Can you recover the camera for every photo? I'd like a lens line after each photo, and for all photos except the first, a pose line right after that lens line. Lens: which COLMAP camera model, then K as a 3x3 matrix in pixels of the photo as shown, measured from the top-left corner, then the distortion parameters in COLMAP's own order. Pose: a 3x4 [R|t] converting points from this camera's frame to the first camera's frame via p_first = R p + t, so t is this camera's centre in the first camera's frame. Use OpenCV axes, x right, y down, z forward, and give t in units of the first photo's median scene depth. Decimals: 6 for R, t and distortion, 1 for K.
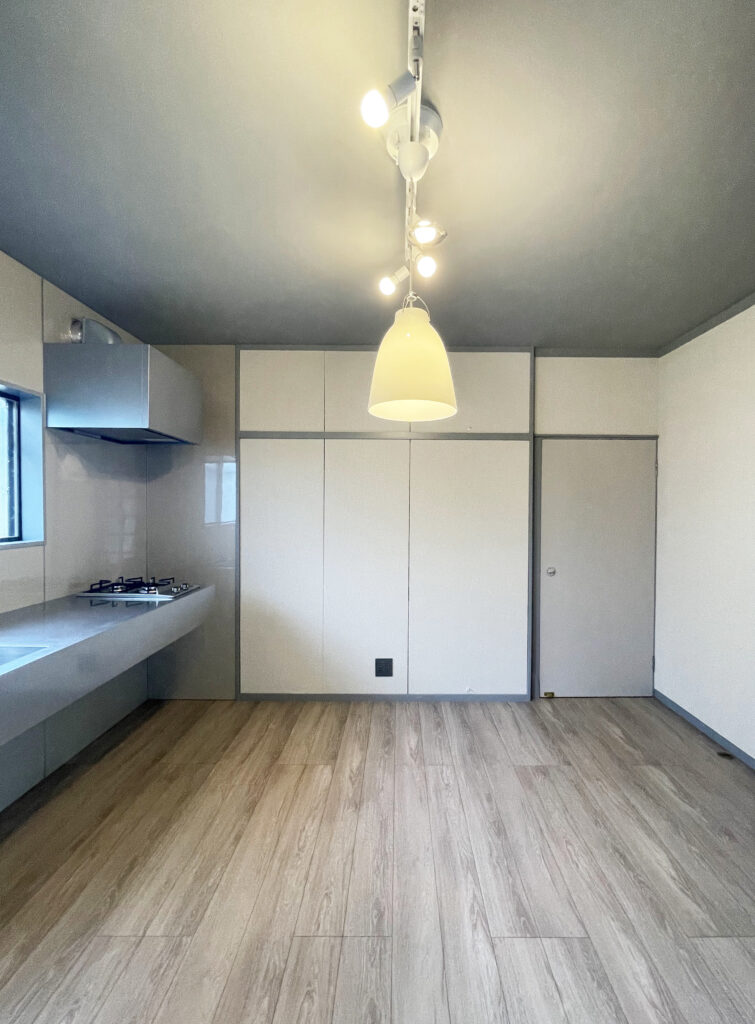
lens RADIAL K [[427.4, 0, 382.8], [0, 427.4, 513.8], [0, 0, 1]] dist [-0.007696, 0.001369]
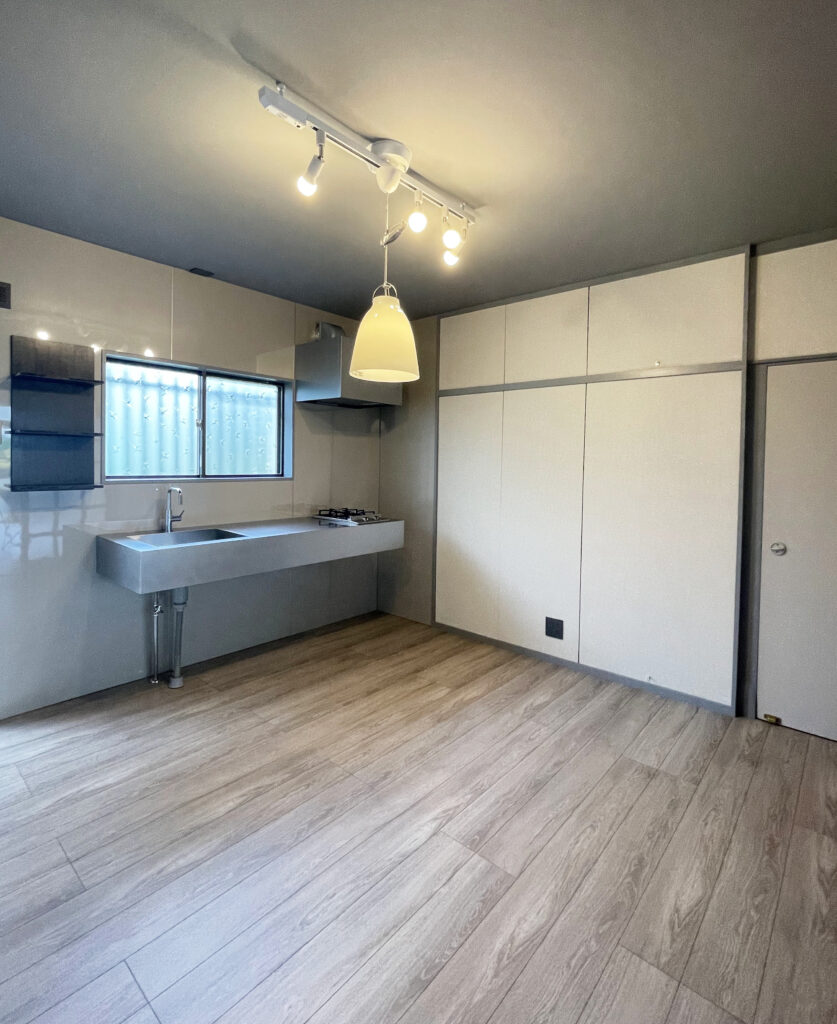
lens RADIAL K [[491.1, 0, 420.5], [0, 491.1, 466.5], [0, 0, 1]] dist [-0.003539, 0.001156]
pose [[0.764759, 0.018027, -0.644064, 0.623034], [-0.021933, 0.999758, 0.001939, 0.011104], [0.643943, 0.012643, 0.764969, -0.031996]]
